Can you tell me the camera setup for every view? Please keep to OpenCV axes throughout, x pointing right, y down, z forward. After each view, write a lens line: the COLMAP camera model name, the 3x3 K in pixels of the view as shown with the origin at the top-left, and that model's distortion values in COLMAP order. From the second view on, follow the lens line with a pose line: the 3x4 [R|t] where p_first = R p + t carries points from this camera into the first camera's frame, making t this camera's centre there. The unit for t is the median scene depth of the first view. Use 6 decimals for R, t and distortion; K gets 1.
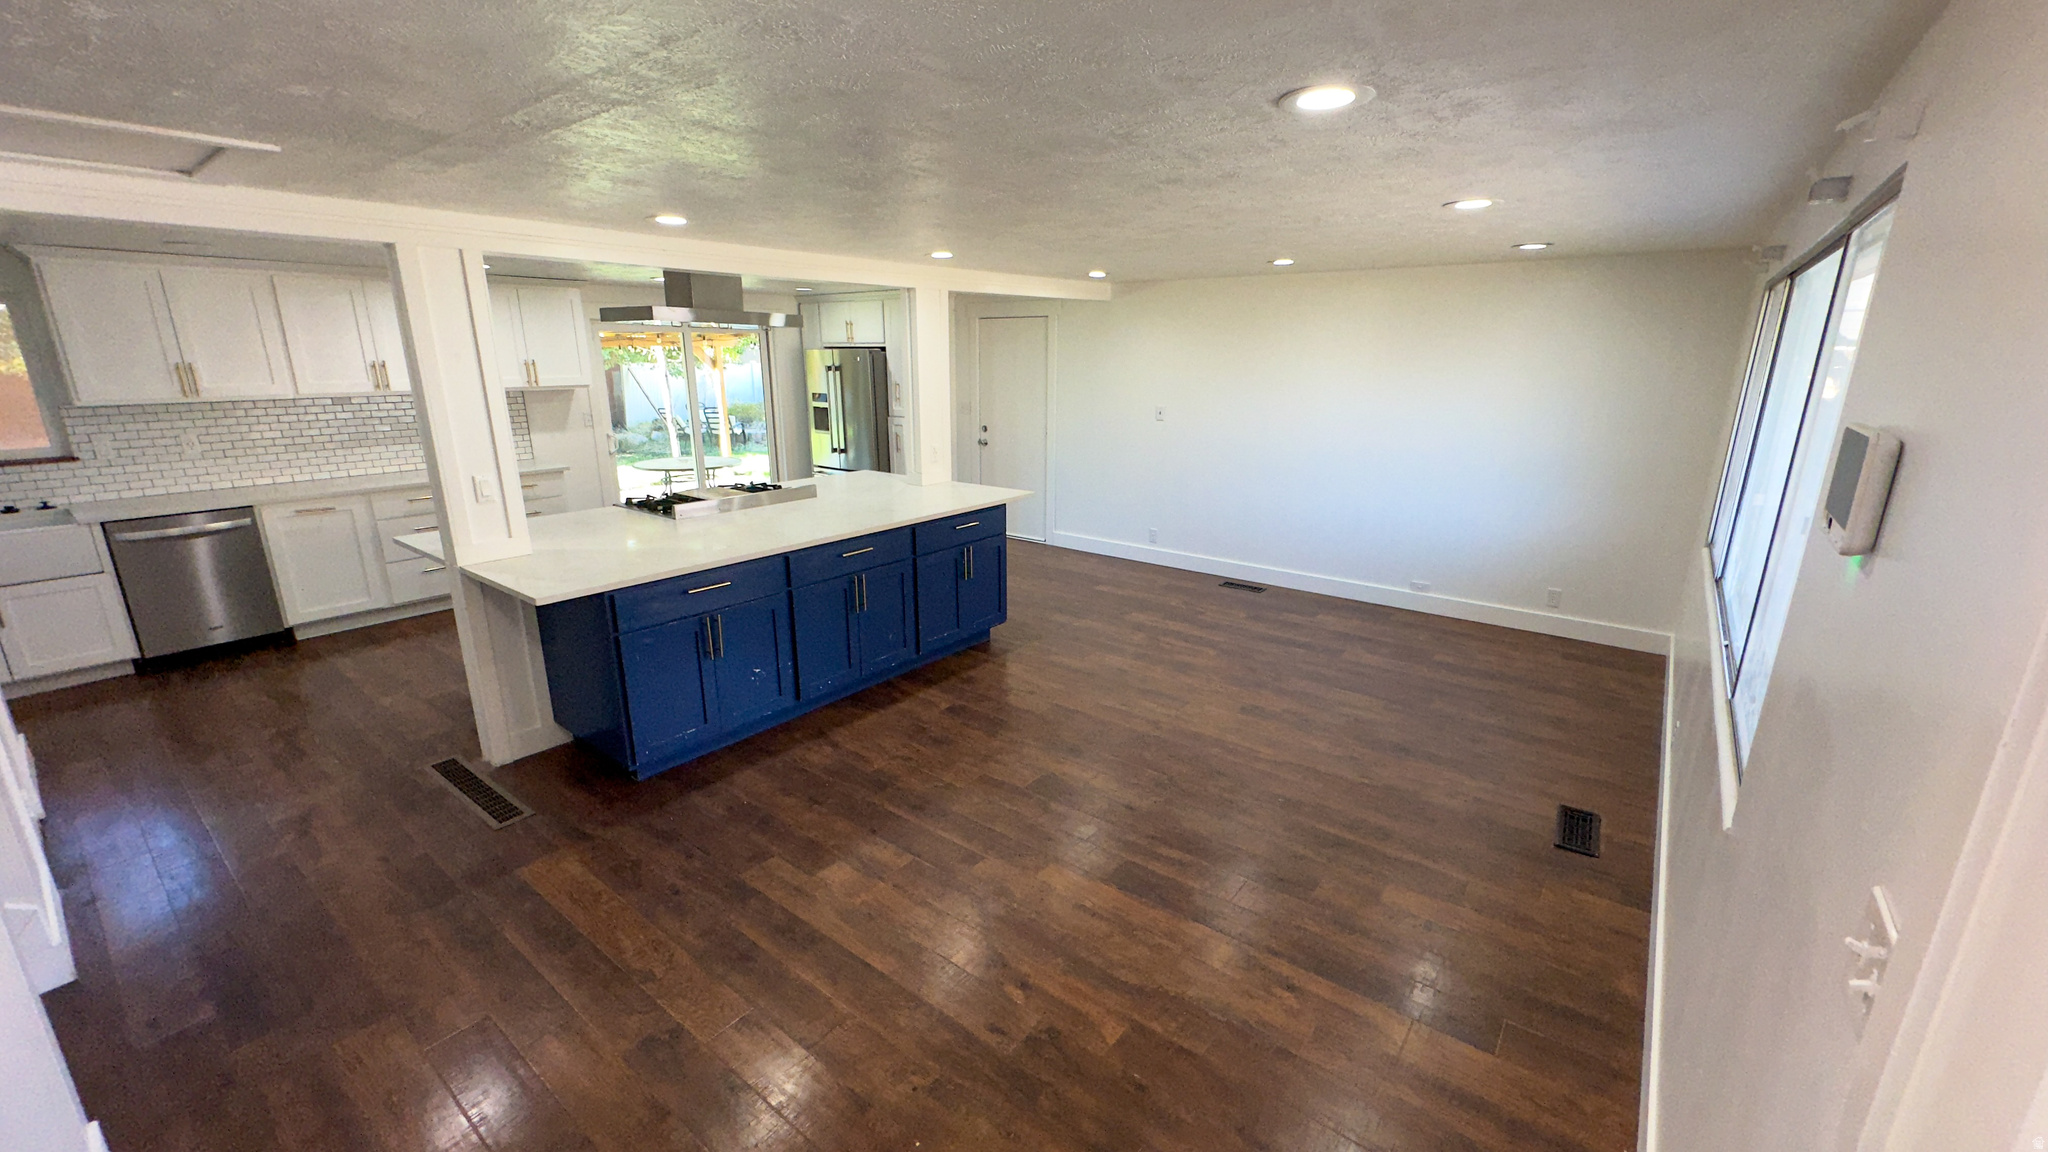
lens RADIAL K [[809.5, 0, 1023.2], [0, 809.5, 573.5], [0, 0, 1]] dist [-0.004345, 0.000430]
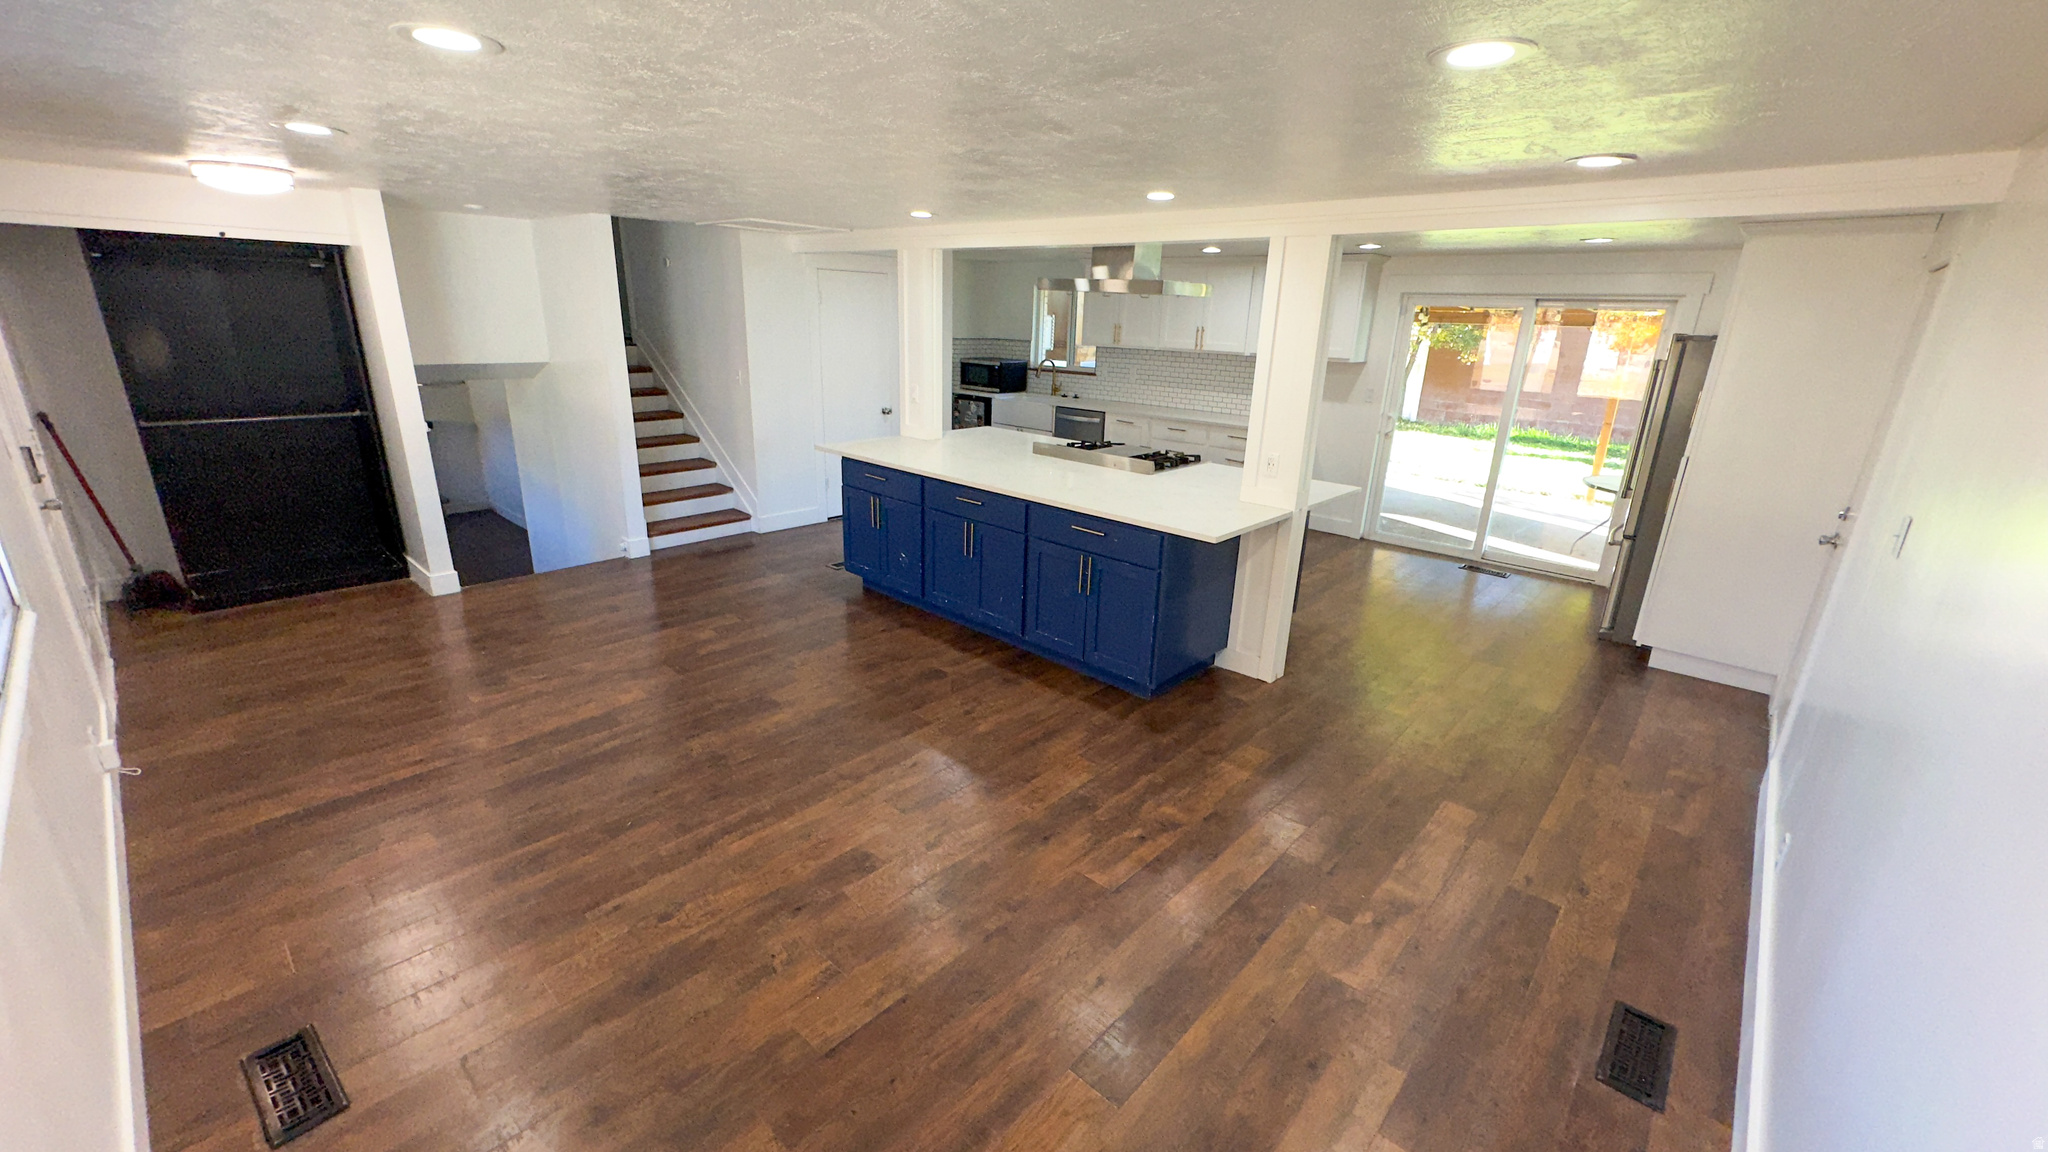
lens RADIAL K [[809.5, 0, 1021.9], [0, 809.5, 573.4], [0, 0, 1]] dist [-0.004345, 0.000430]
pose [[-0.077435, 0.302324, -0.950055, 0.795704], [-0.294867, 0.903341, 0.311493, -0.278076], [0.952395, 0.304261, 0.019195, 1.004107]]
